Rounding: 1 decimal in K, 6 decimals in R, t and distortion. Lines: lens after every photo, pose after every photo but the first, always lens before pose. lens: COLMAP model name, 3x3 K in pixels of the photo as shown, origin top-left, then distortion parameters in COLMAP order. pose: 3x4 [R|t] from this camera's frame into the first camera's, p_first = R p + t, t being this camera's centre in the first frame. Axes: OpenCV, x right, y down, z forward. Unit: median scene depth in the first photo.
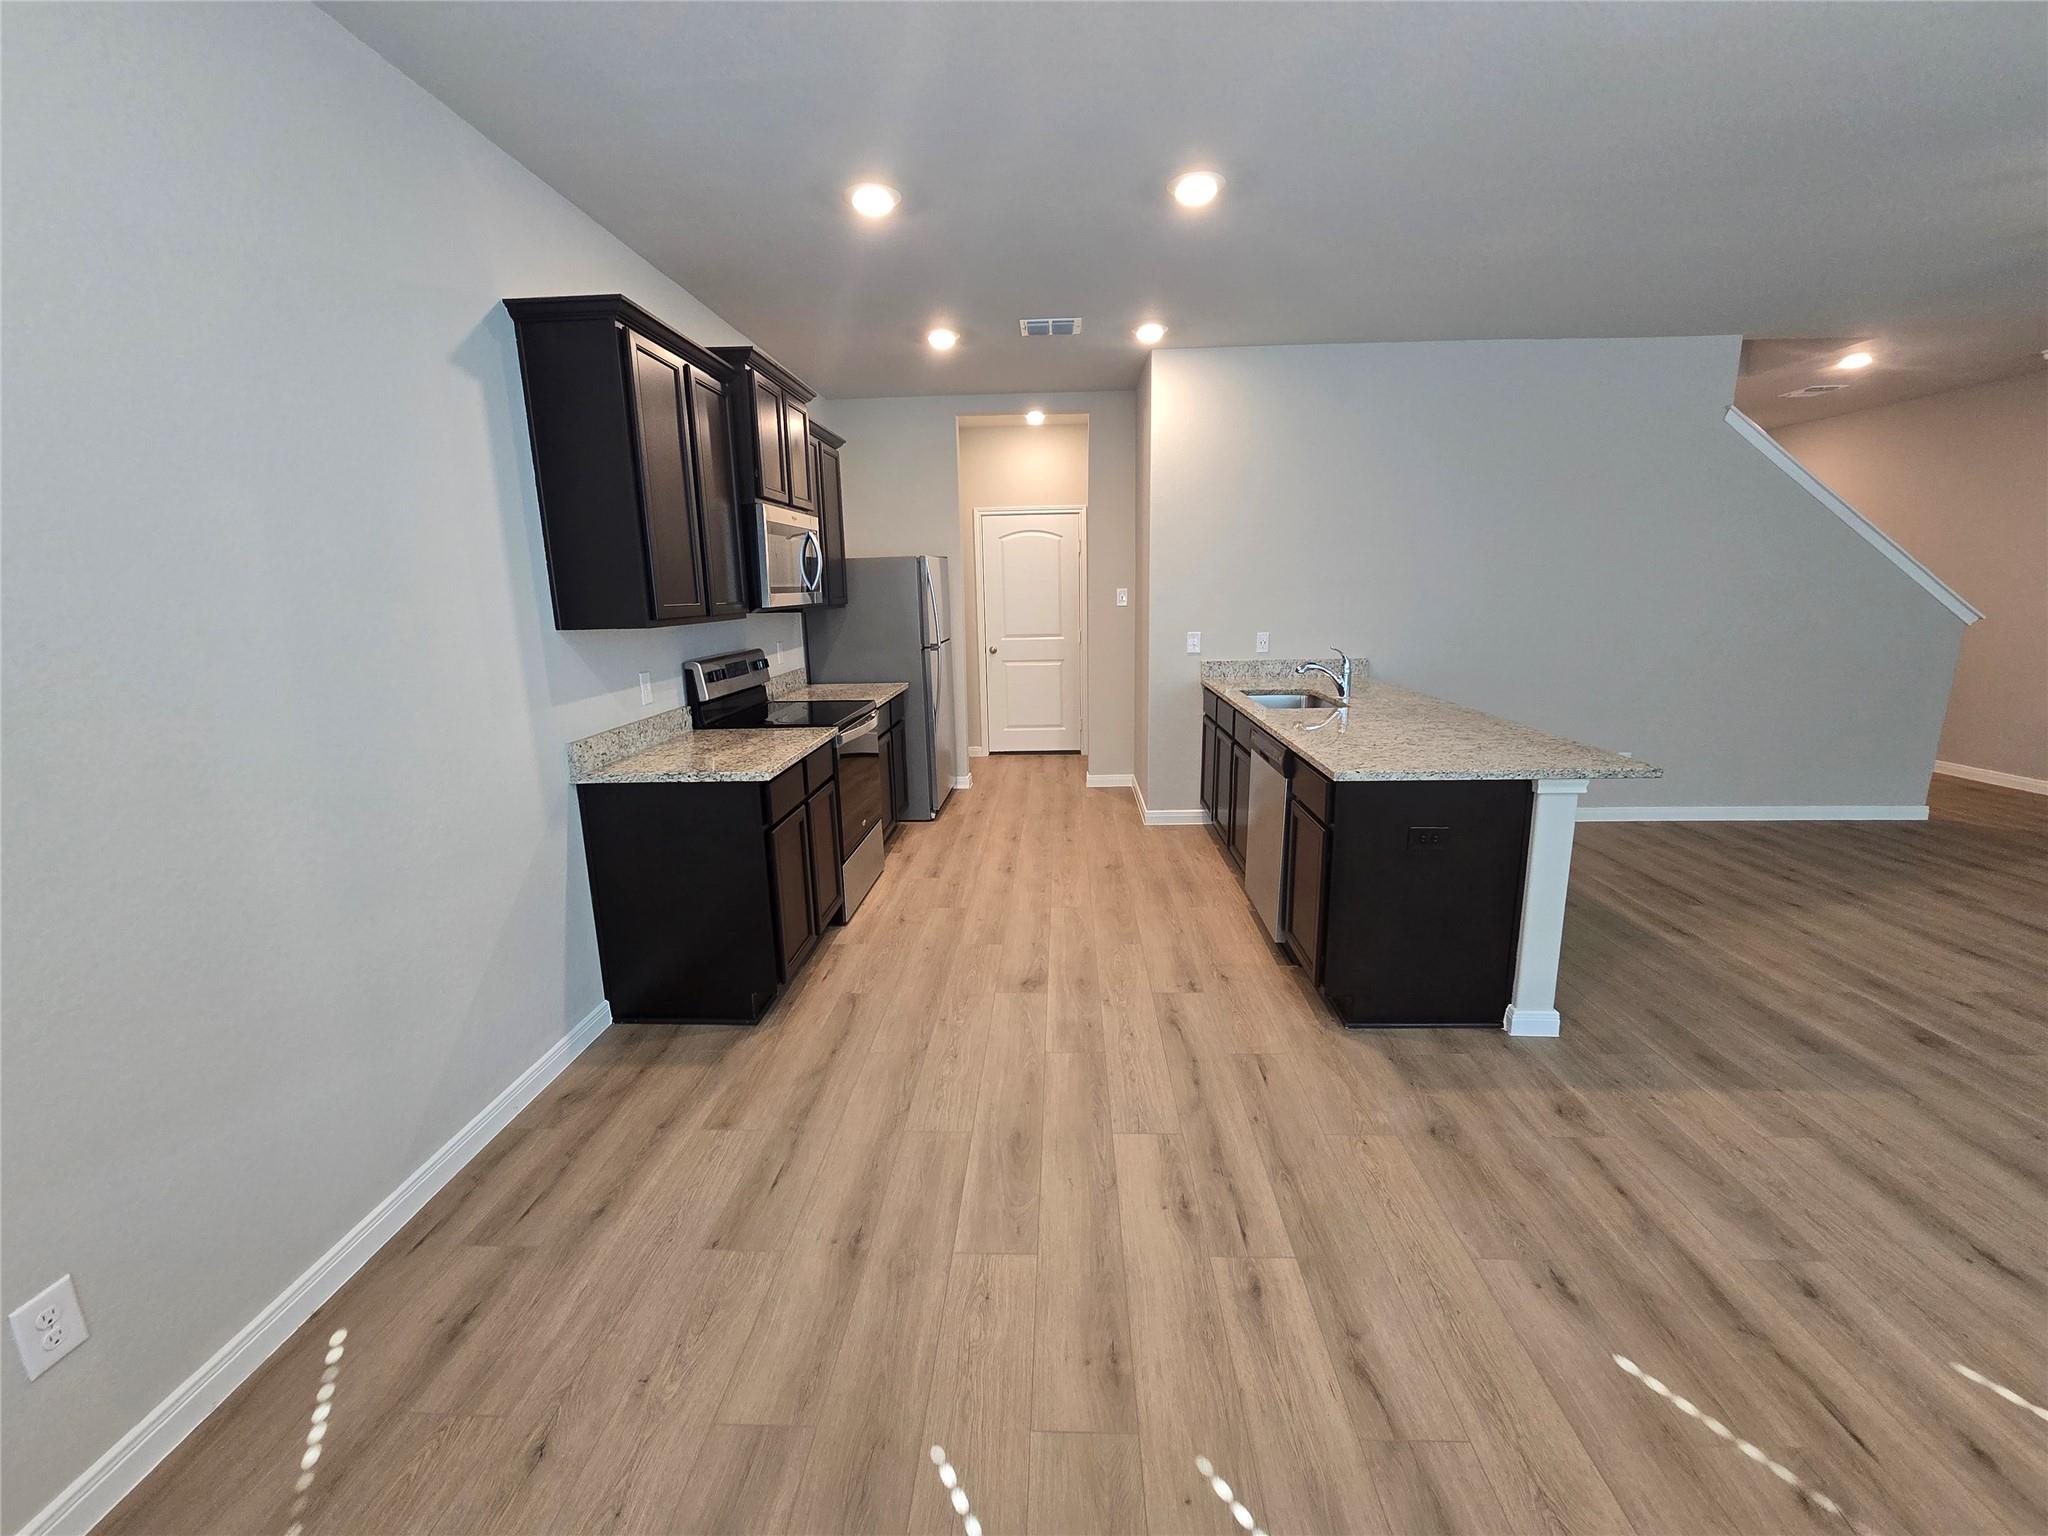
lens RADIAL K [[832.5, 0, 1024.0], [0, 832.5, 768.0], [0, 0, 1]] dist [-0.001882, 0.000029]
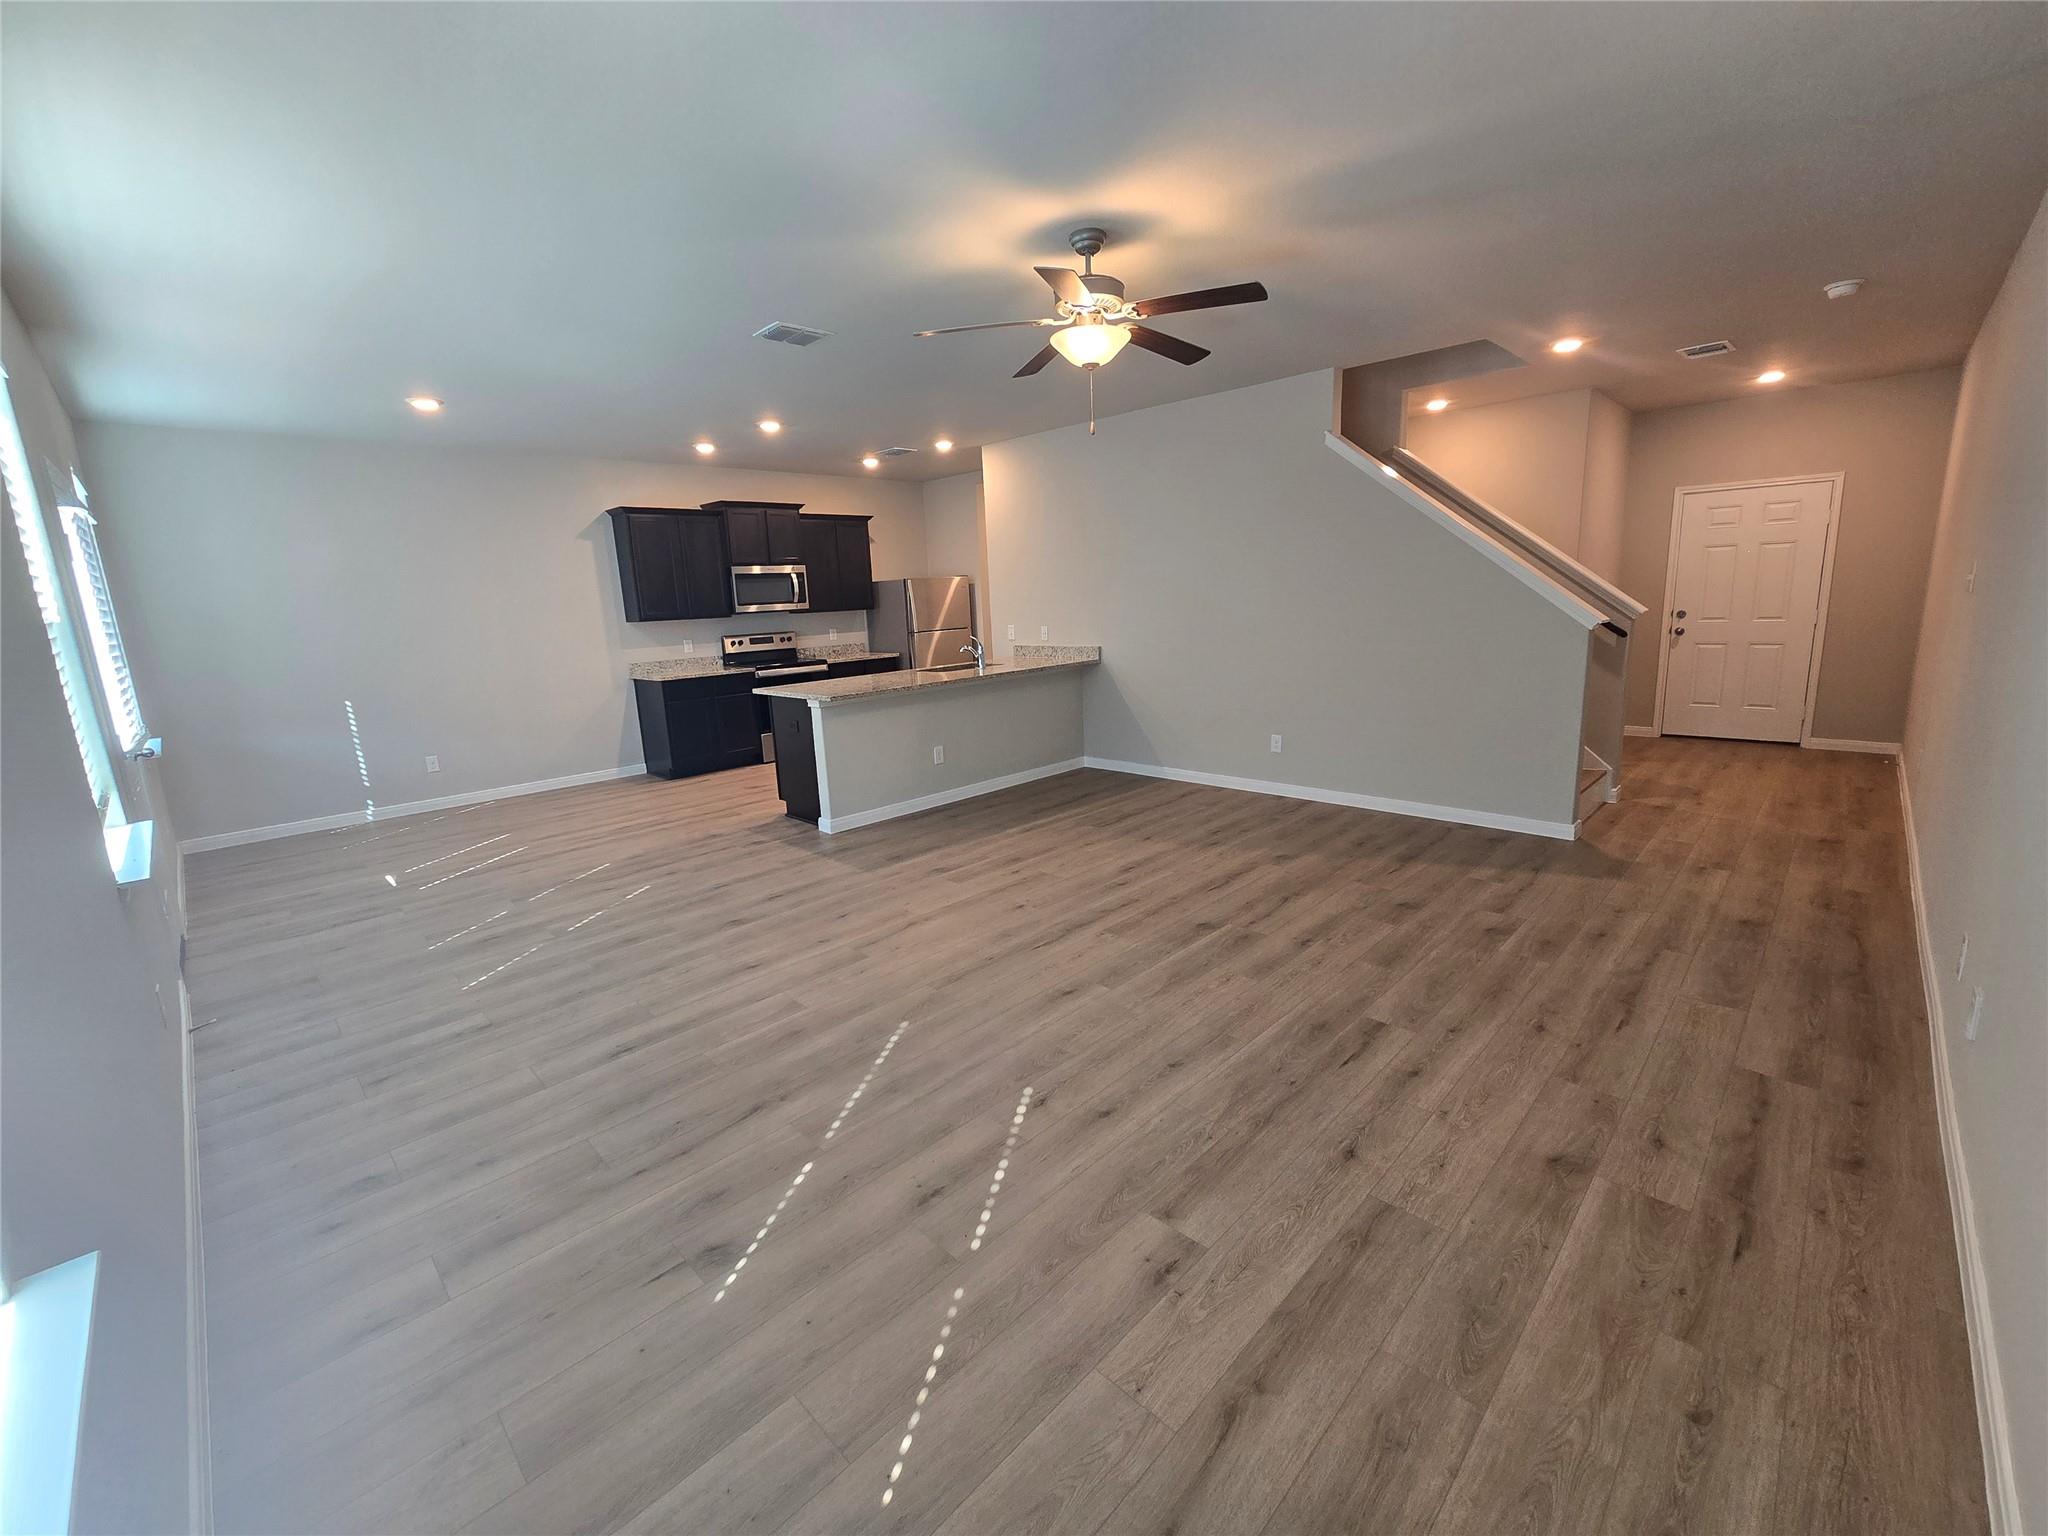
lens RADIAL K [[836.5, 0, 1033.2], [0, 836.5, 757.2], [0, 0, 1]] dist [-0.006602, -0.000153]
pose [[0.744698, 0.119256, -0.656661, 2.123624], [-0.114709, 0.992135, 0.050094, -0.013196], [0.657470, 0.038020, 0.752521, -0.174878]]
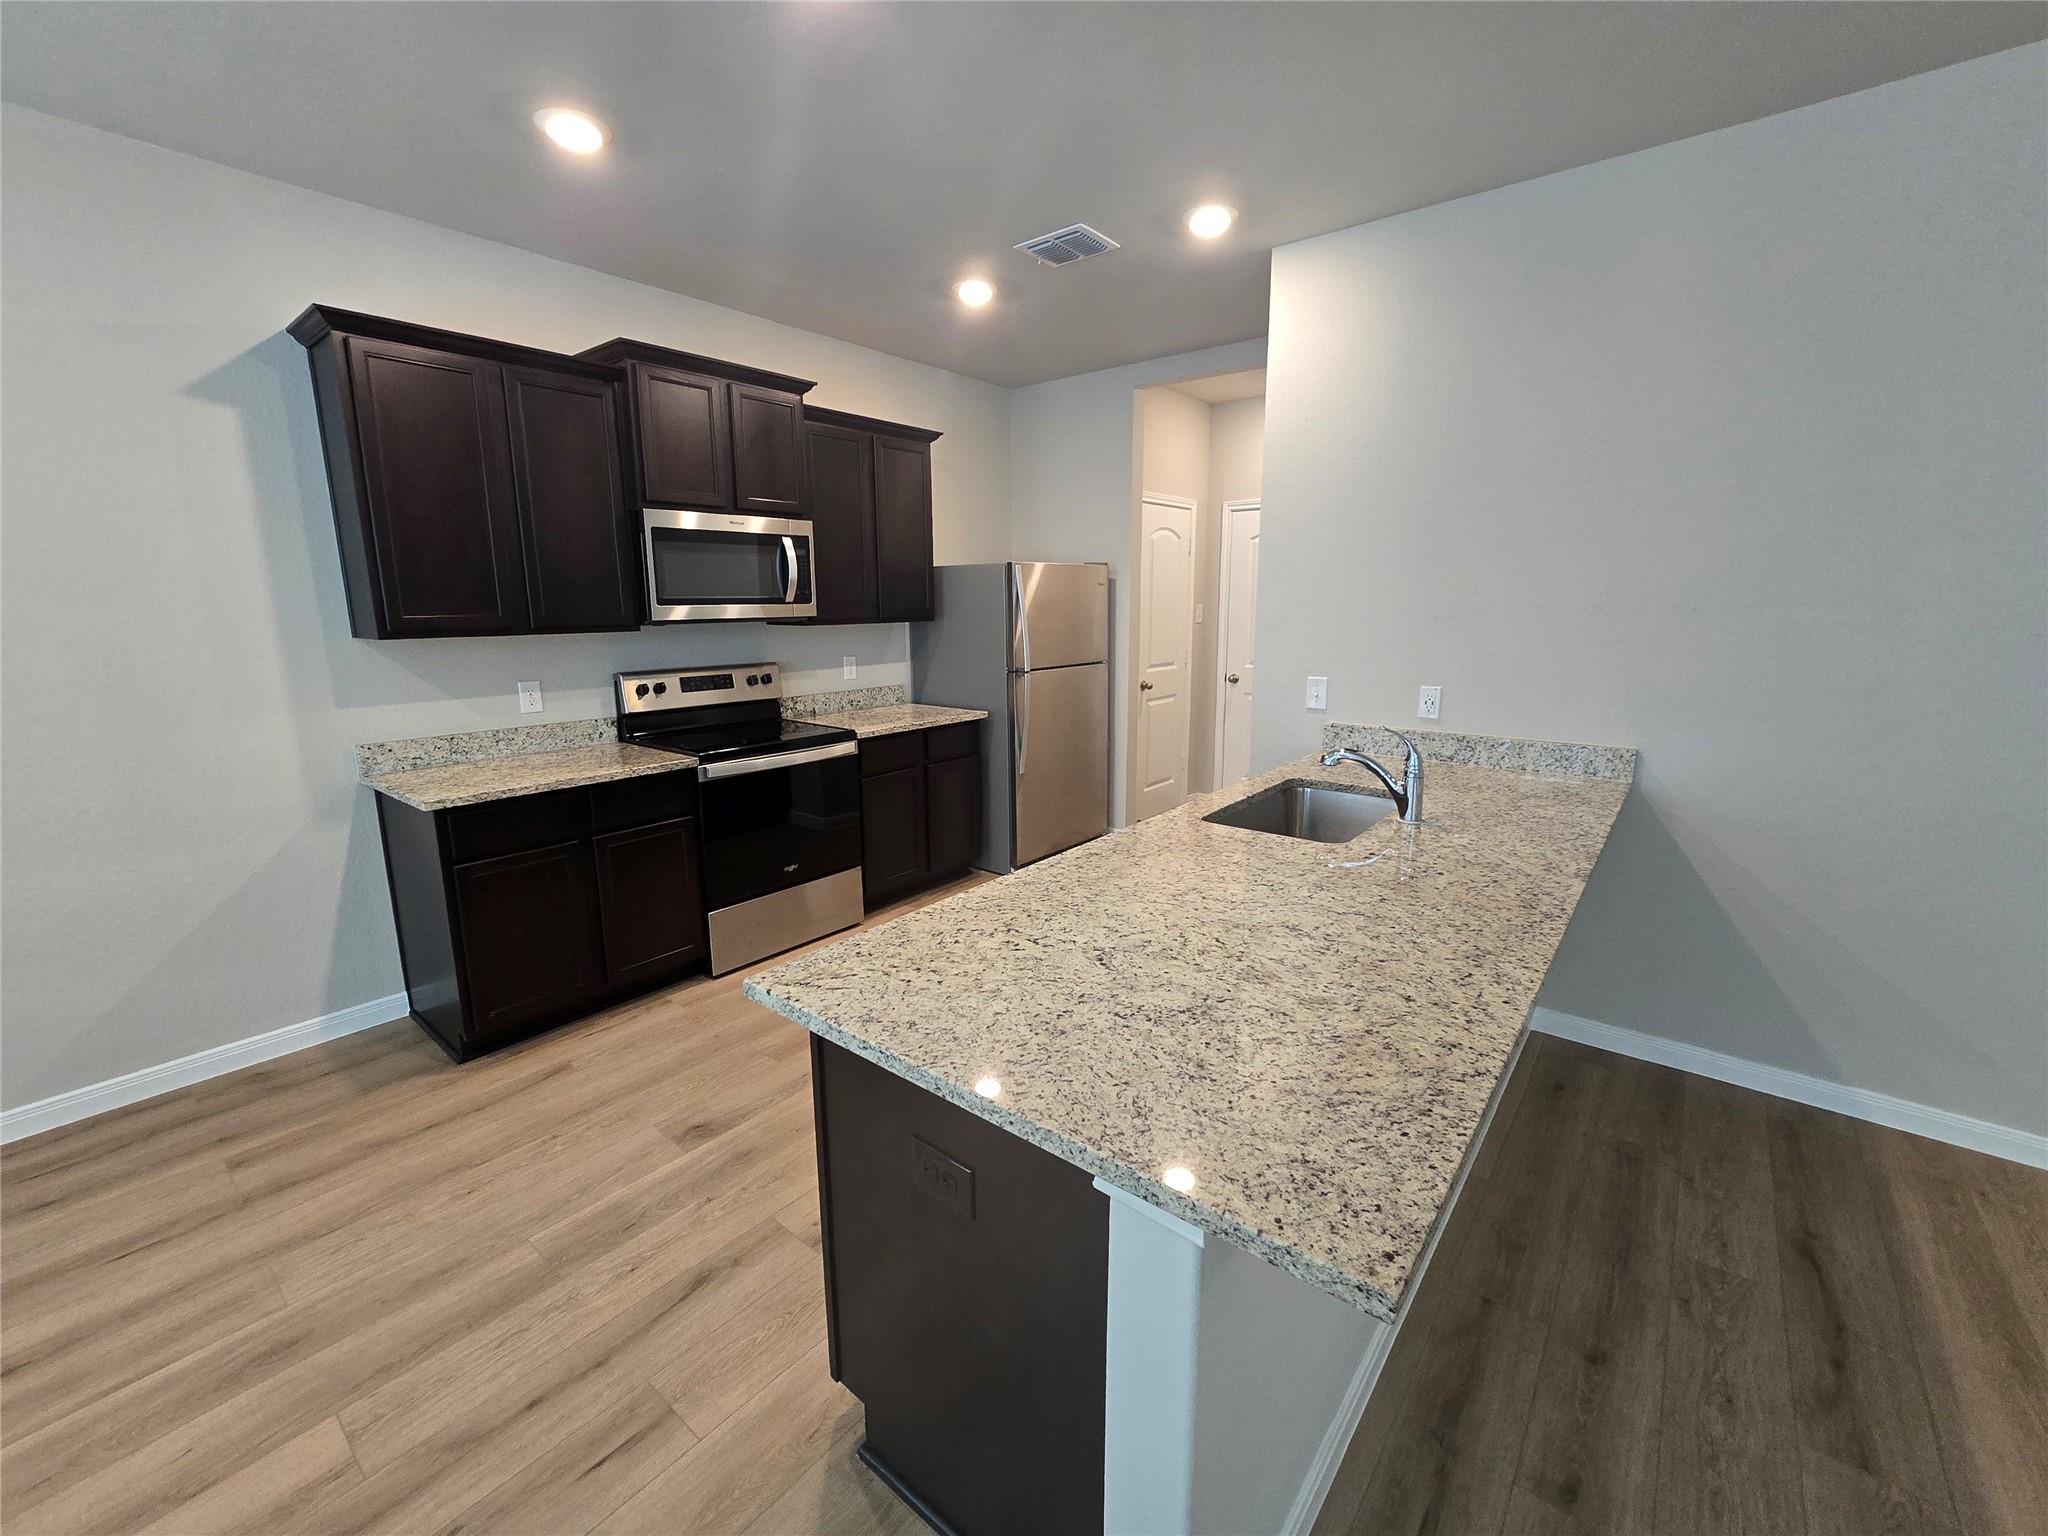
lens RADIAL K [[836.5, 0, 1033.2], [0, 836.5, 757.2], [0, 0, 1]] dist [-0.006602, -0.000153]
pose [[0.805885, 0.129736, -0.577684, 0.695779], [-0.139140, 0.989871, 0.028201, -0.150507], [0.575491, 0.057652, 0.815774, 0.581417]]
